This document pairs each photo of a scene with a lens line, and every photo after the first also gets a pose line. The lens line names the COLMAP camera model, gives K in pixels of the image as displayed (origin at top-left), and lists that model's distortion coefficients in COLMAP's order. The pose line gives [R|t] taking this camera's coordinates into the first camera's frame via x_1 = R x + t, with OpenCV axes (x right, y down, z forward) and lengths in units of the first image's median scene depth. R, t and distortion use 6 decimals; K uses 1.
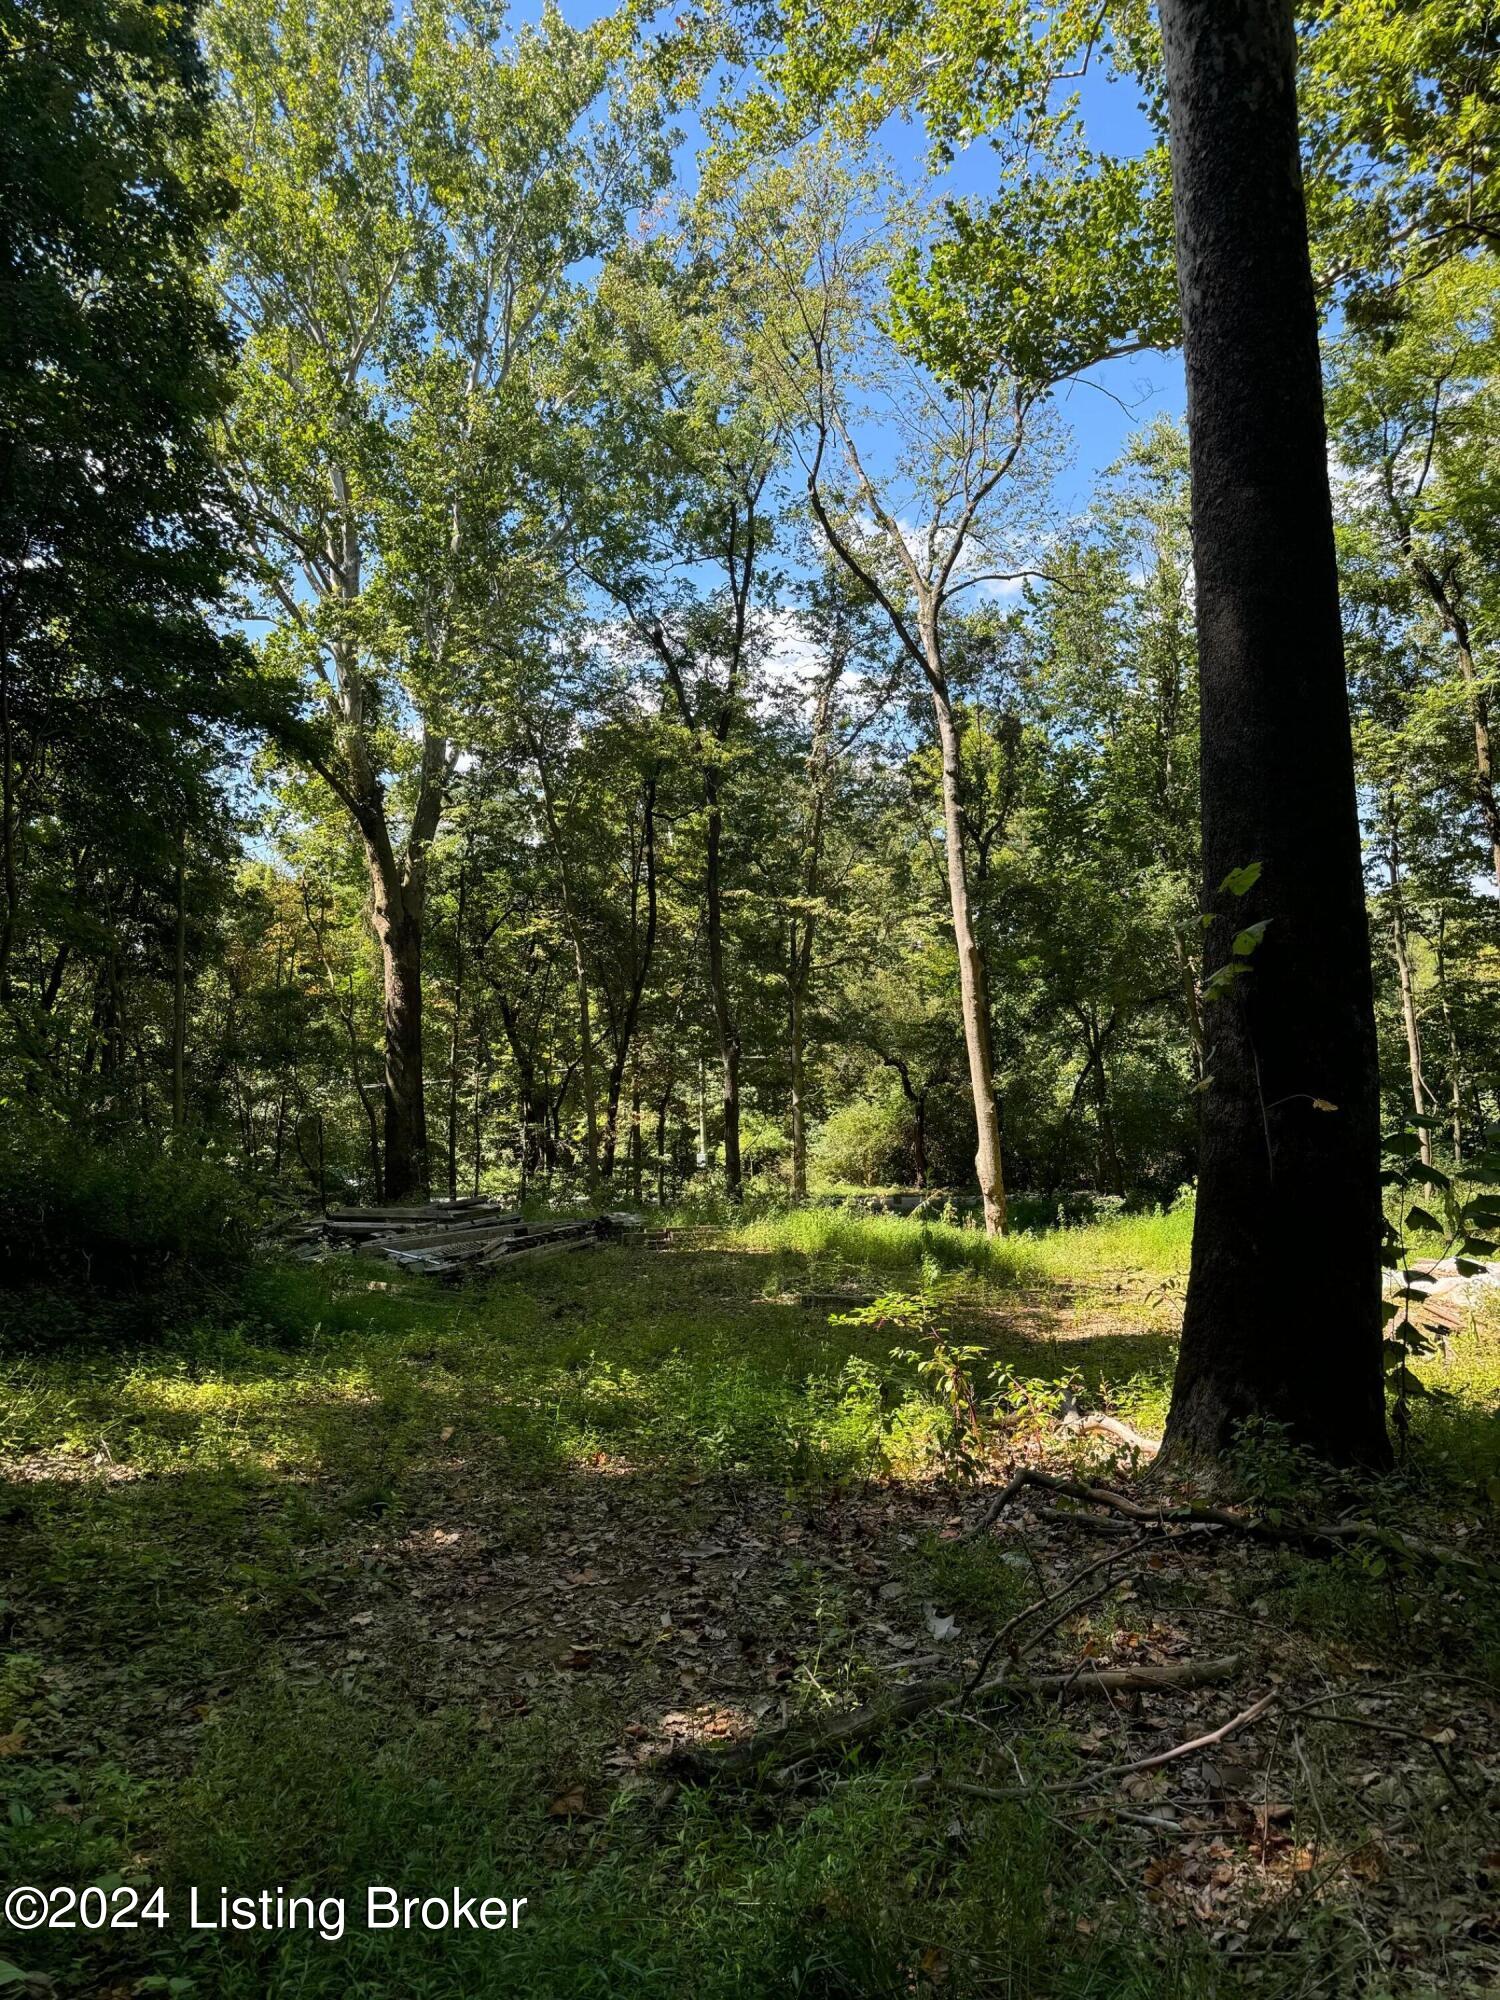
lens RADIAL K [[1408.0, 0, 750.0], [0, 1408.0, 1000.0], [0, 0, 1]] dist [0.132465, 0.000244]
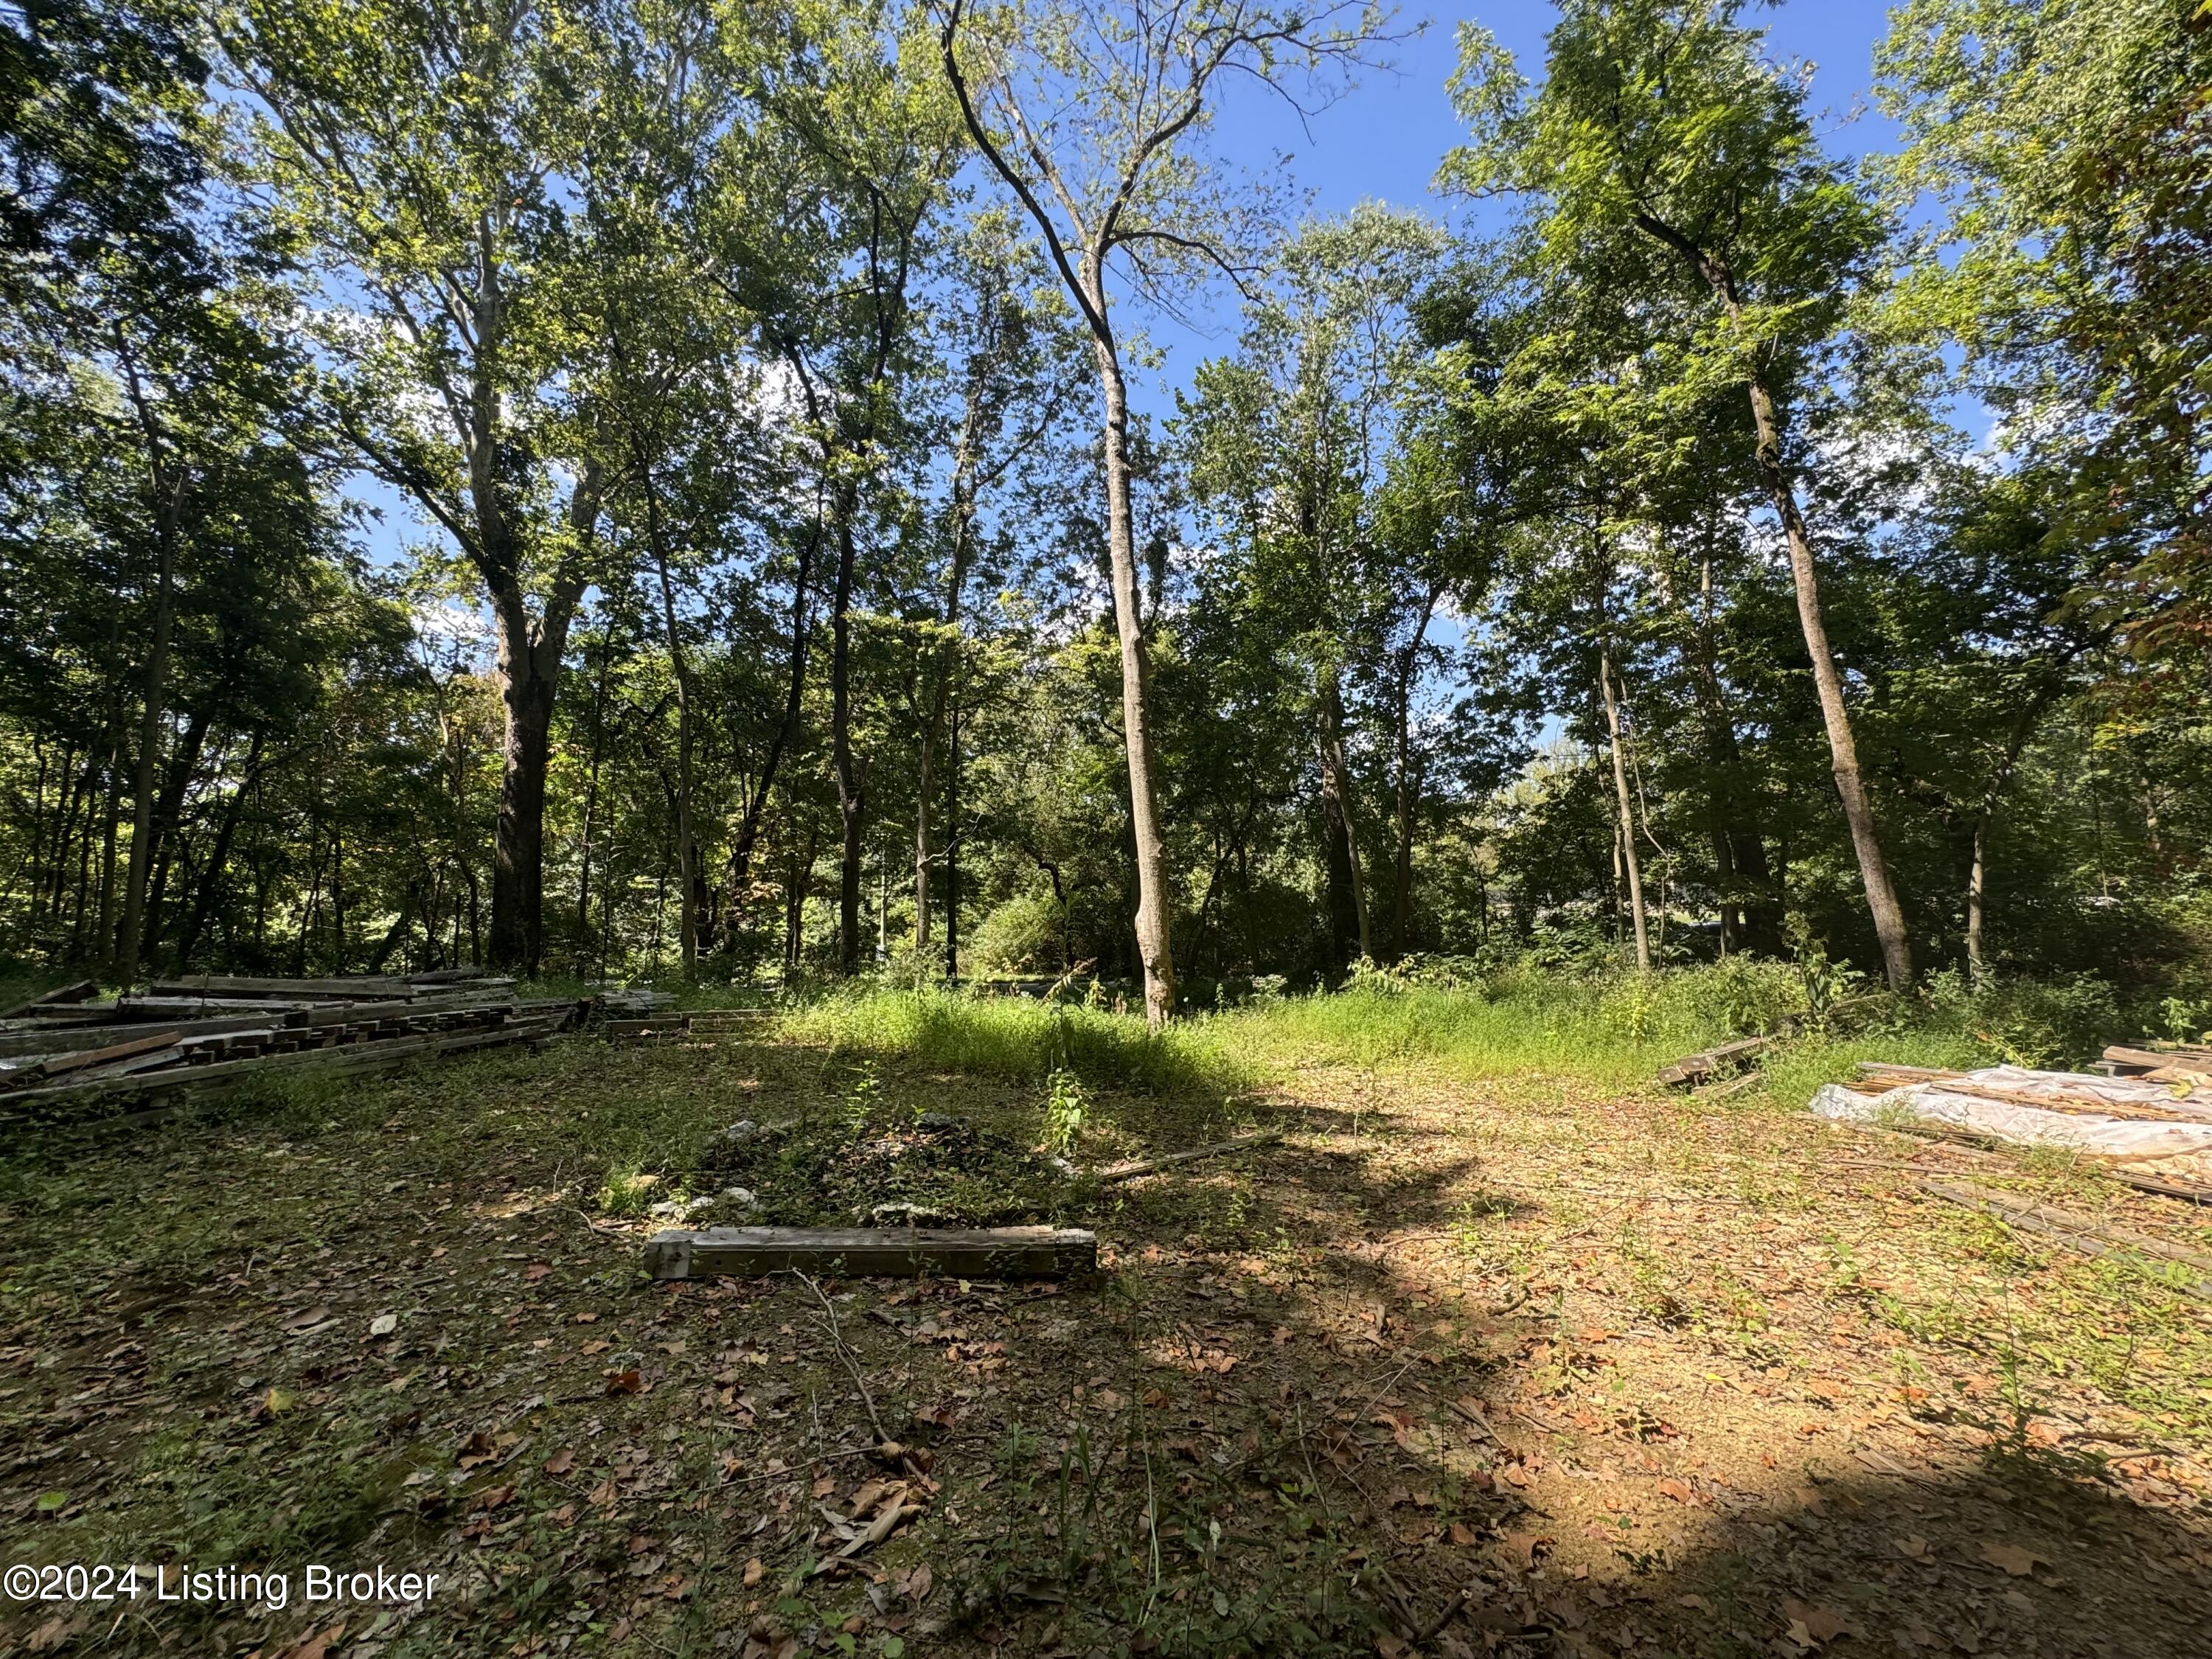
lens RADIAL K [[872.7, 0, 1107.4], [0, 872.7, 826.4], [0, 0, 1]] dist [-0.008058, 0.000680]
pose [[0.986982, 0.035541, 0.156855, 0.064386], [-0.028370, 0.998458, -0.047723, 0.076759], [-0.158309, 0.042652, 0.986468, 0.491425]]
